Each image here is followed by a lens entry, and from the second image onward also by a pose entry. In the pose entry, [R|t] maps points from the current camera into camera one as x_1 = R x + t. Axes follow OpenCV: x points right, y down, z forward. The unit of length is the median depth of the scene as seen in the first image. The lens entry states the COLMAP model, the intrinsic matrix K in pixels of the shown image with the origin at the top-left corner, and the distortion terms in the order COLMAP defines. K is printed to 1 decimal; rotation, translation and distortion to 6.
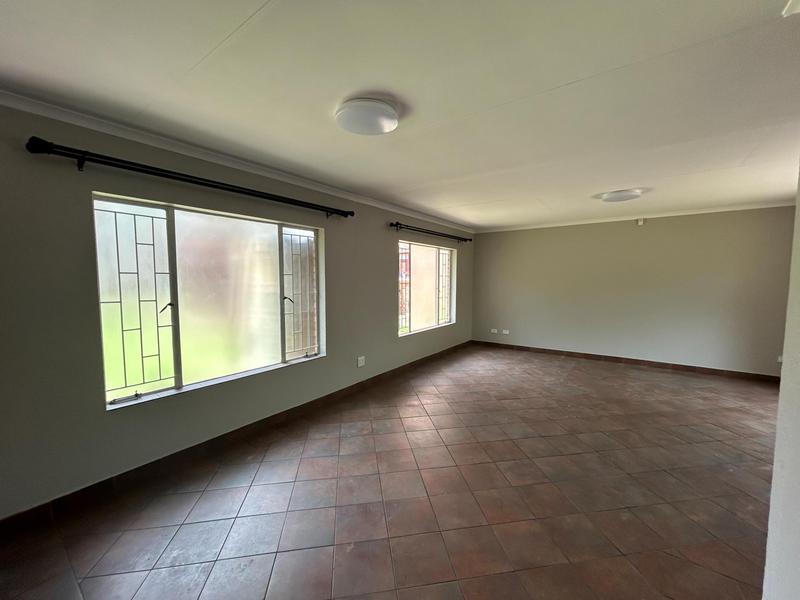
lens RADIAL K [[321.2, 0, 403.6], [0, 321.2, 299.3], [0, 0, 1]] dist [0.002650, 0.000148]
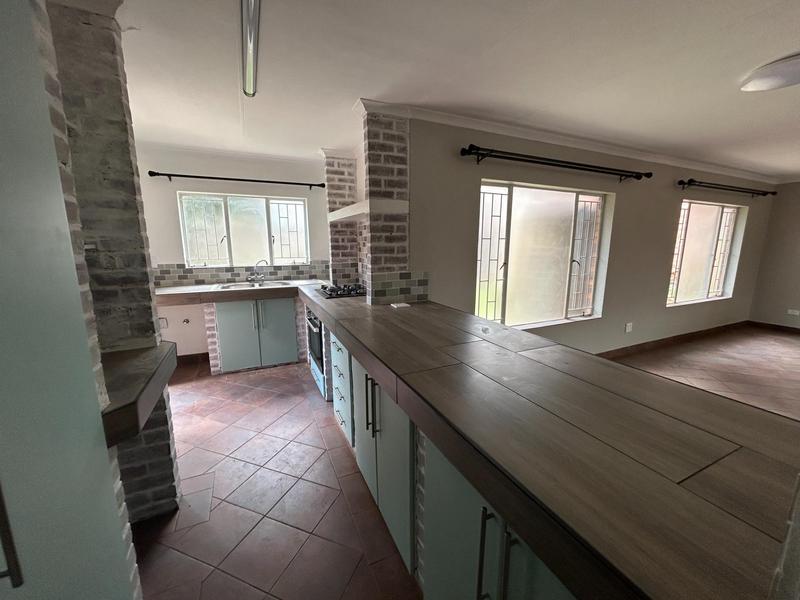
lens RADIAL K [[321.2, 0, 404.1], [0, 321.2, 298.7], [0, 0, 1]] dist [0.002650, 0.000148]
pose [[0.876460, 0.085640, -0.473797, -0.327986], [-0.034238, 0.992649, 0.116089, 0.015592], [0.480256, -0.085526, 0.872949, -0.236525]]
